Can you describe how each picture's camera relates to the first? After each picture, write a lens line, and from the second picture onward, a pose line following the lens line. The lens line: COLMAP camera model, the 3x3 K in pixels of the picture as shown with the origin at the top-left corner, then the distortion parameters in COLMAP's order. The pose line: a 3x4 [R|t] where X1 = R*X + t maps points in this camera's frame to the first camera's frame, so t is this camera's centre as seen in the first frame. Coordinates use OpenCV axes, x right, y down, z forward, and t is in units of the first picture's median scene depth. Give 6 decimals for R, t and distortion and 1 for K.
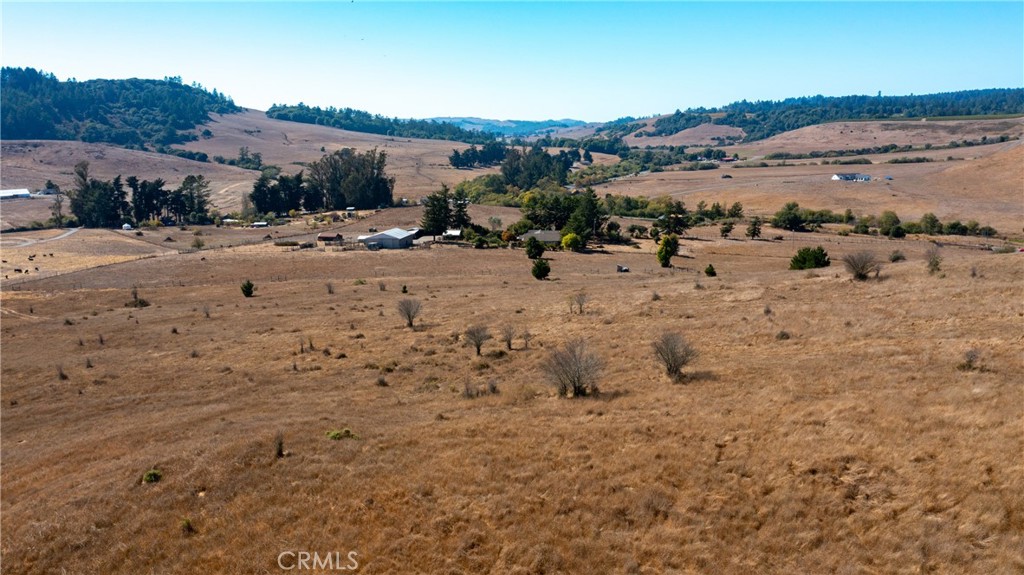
lens RADIAL K [[801.7, 0, 512.0], [0, 801.7, 287.5], [0, 0, 1]] dist [-0.018068, 0.003251]
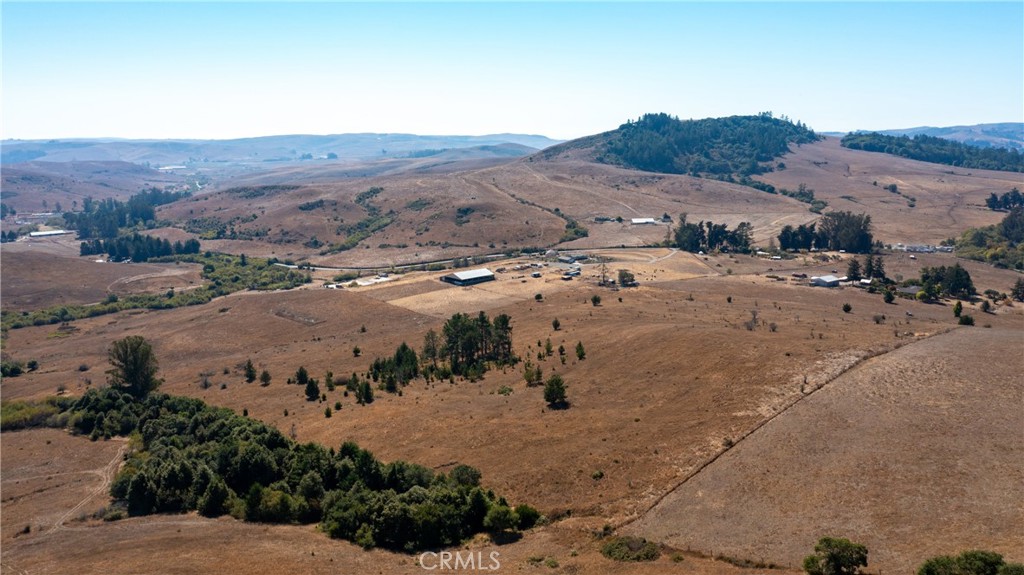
lens RADIAL K [[803.7, 0, 511.9], [0, 803.7, 285.8], [0, 0, 1]] dist [-0.018767, 0.005381]
pose [[0.759278, 0.124705, -0.638706, 0.138343], [-0.123753, 0.991227, 0.046419, -0.013182], [0.638892, 0.043797, 0.768049, -0.254103]]
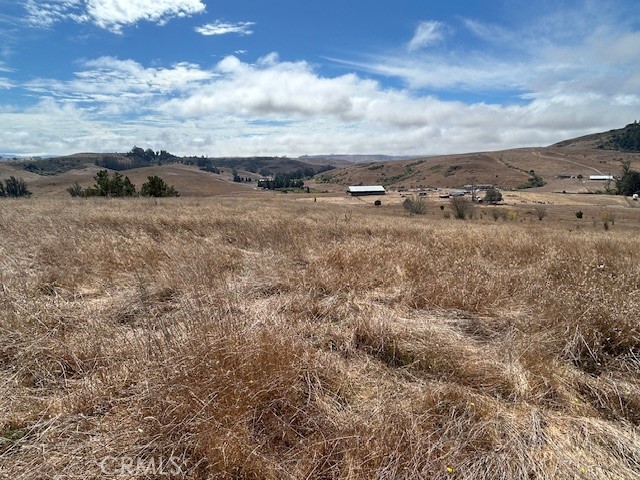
lens RADIAL K [[385.9, 0, 318.8], [0, 385.9, 239.4], [0, 0, 1]] dist [0.000138, -0.006995]
pose [[0.269420, 0.207968, -0.940299, 0.066593], [-0.182327, 0.969760, 0.162242, 0.003568], [0.945605, 0.127731, 0.299191, 0.024269]]
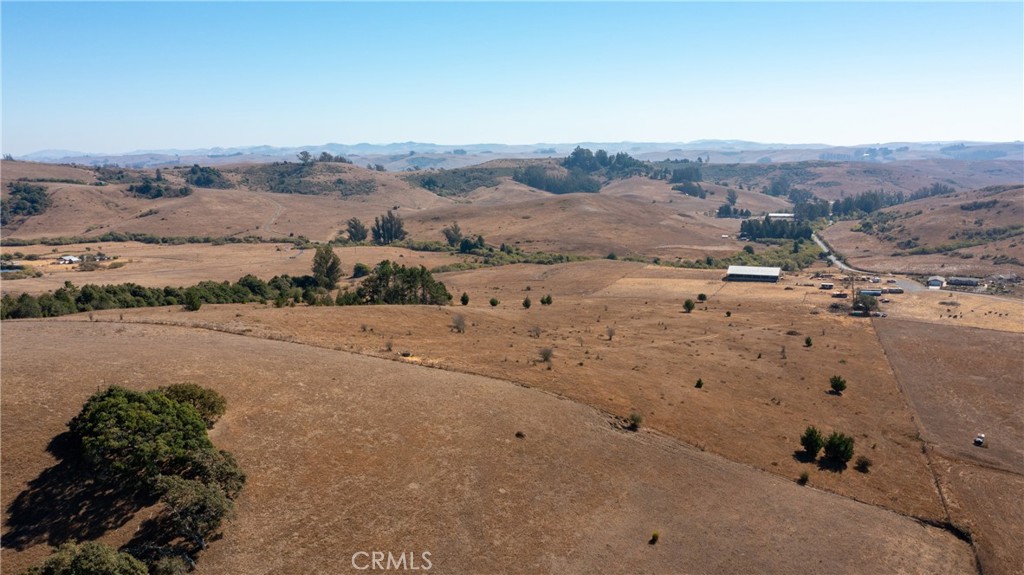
lens RADIAL K [[801.7, 0, 512.0], [0, 801.7, 287.5], [0, 0, 1]] dist [-0.018068, 0.003251]
pose [[-0.289972, 0.177503, -0.940430, 0.242759], [-0.169660, 0.957551, 0.233048, -0.067540], [0.941877, 0.227131, -0.247548, 0.139171]]
